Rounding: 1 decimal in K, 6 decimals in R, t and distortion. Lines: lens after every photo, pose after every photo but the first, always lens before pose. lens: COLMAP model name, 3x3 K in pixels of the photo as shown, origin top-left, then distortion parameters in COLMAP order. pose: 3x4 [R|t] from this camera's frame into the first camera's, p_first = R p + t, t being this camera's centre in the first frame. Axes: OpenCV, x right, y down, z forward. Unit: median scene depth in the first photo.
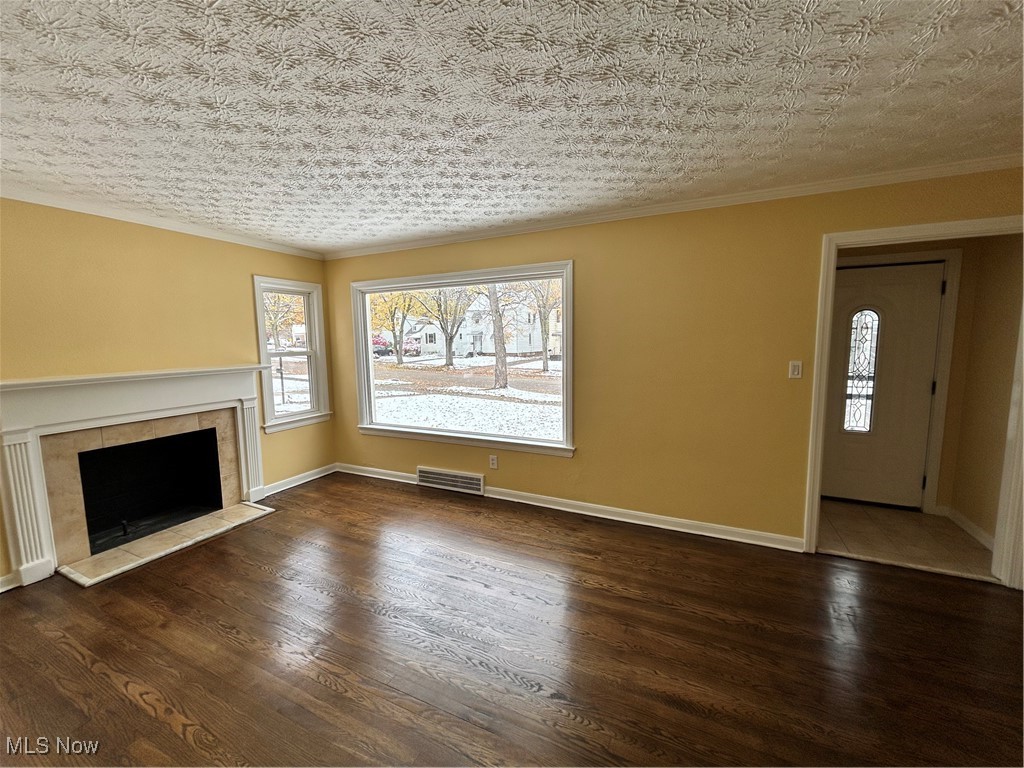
lens RADIAL K [[413.6, 0, 514.0], [0, 413.6, 384.7], [0, 0, 1]] dist [0.000364, 0.000575]
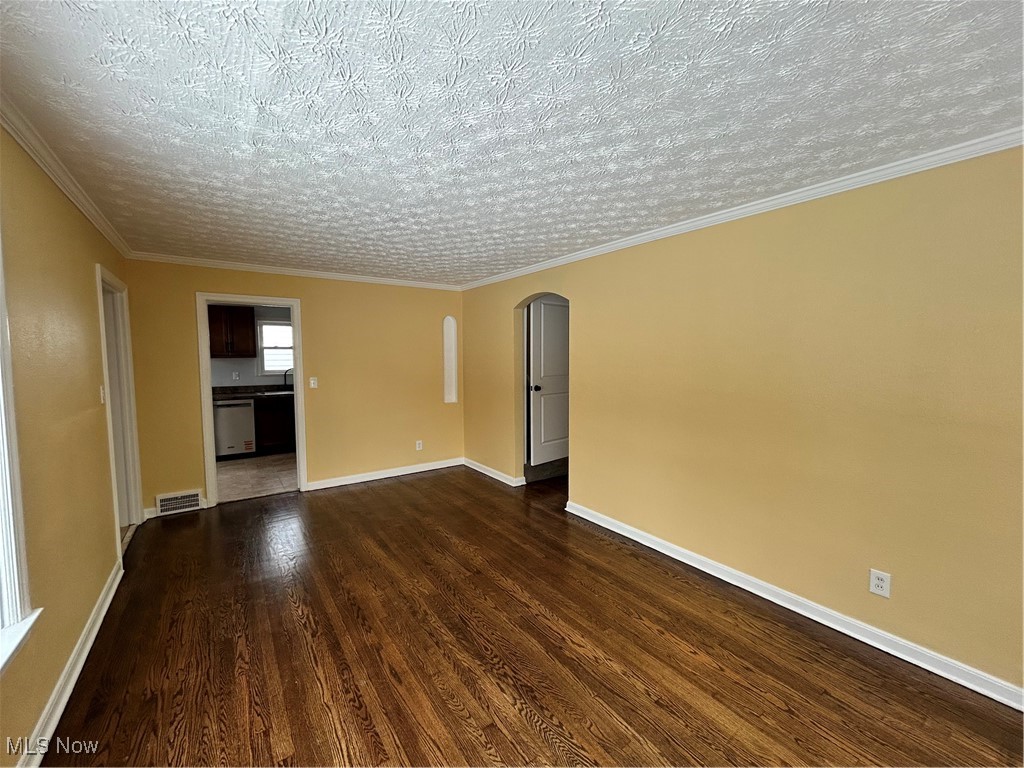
lens RADIAL K [[413.6, 0, 512.3], [0, 413.6, 382.1], [0, 0, 1]] dist [0.000364, 0.000575]
pose [[-0.875719, -0.015867, 0.482561, -0.640071], [0.068275, 0.985347, 0.156300, -0.150532], [-0.477970, 0.169821, -0.861804, 1.372236]]
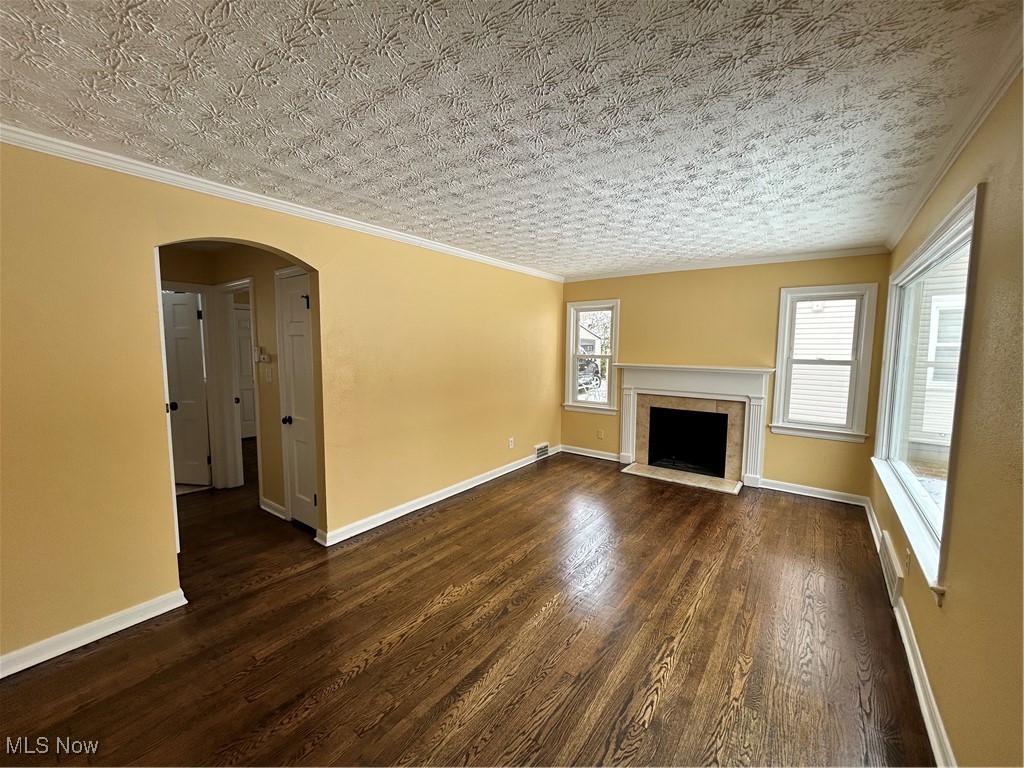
lens RADIAL K [[413.6, 0, 507.5], [0, 413.6, 380.5], [0, 0, 1]] dist [0.000364, 0.000575]
pose [[-0.197136, 0.097989, -0.975467, 0.851565], [-0.113761, 0.985985, 0.122036, -0.102160], [0.973754, 0.135027, -0.183225, 0.722421]]
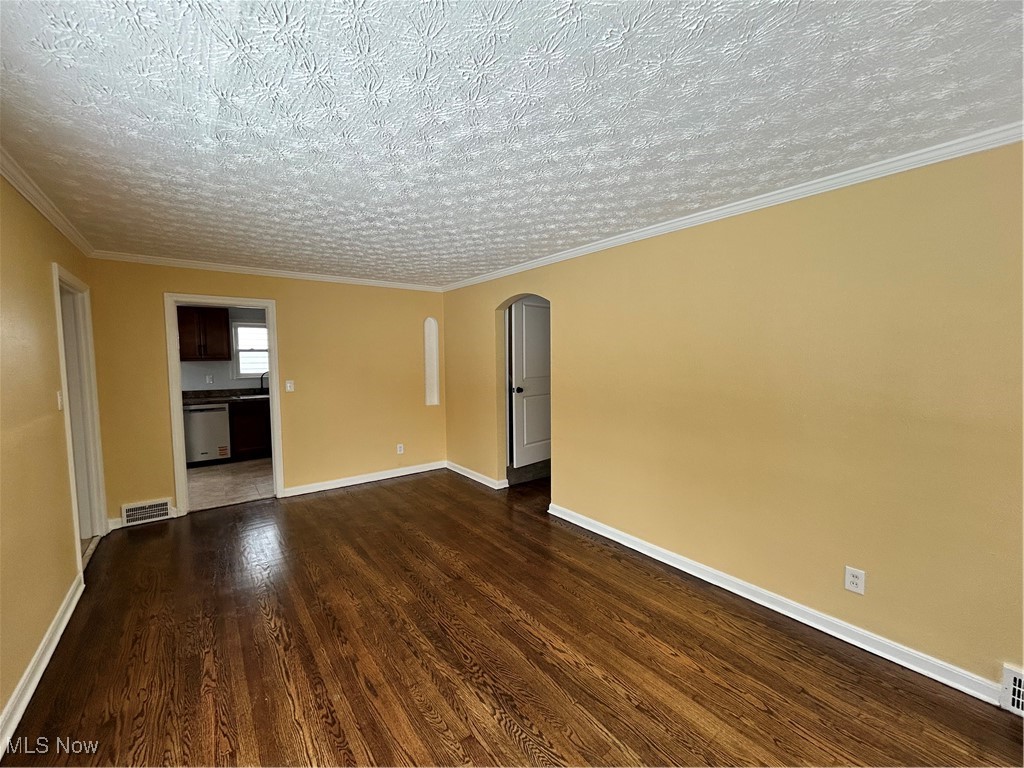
lens RADIAL K [[413.6, 0, 512.4], [0, 413.6, 382.2], [0, 0, 1]] dist [0.000364, 0.000575]
pose [[-0.892901, -0.008269, 0.450178, -0.645050], [0.069313, 0.985389, 0.155578, -0.149308], [-0.444887, 0.170119, -0.879281, 1.355249]]
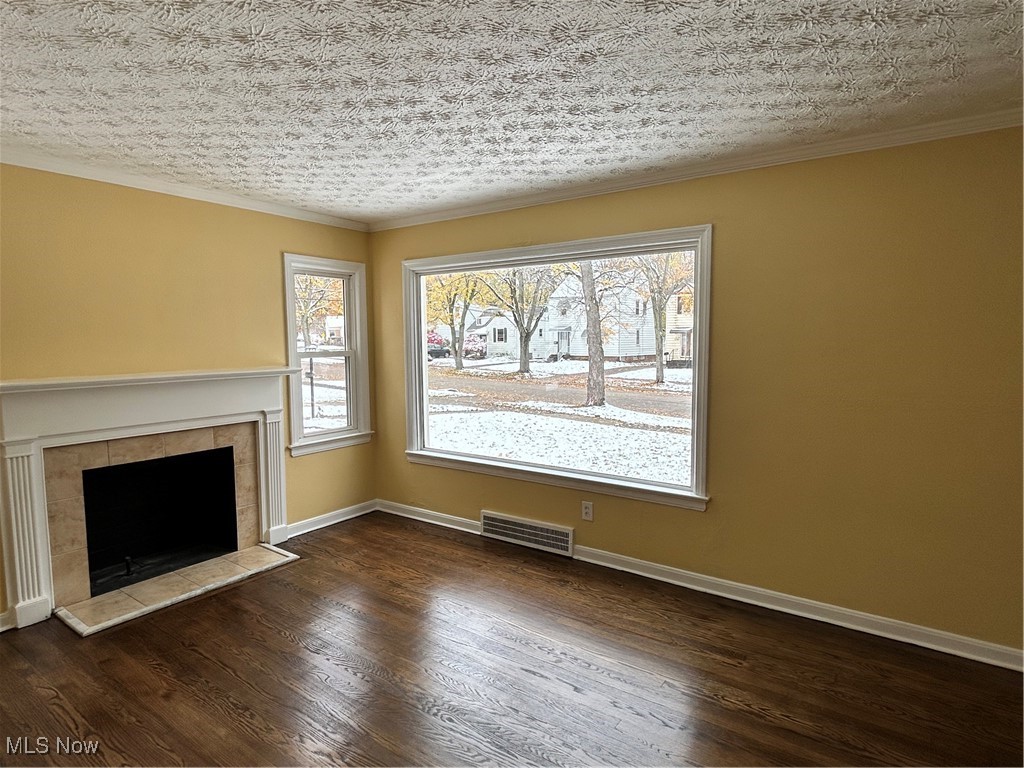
lens RADIAL K [[571.7, 0, 519.4], [0, 571.7, 389.0], [0, 0, 1]] dist [-0.013581, 0.010854]
pose [[0.986790, 0.023846, -0.160243, -0.017006], [-0.026808, 0.999507, -0.016345, -0.003064], [0.159774, 0.020425, 0.986942, 0.018945]]
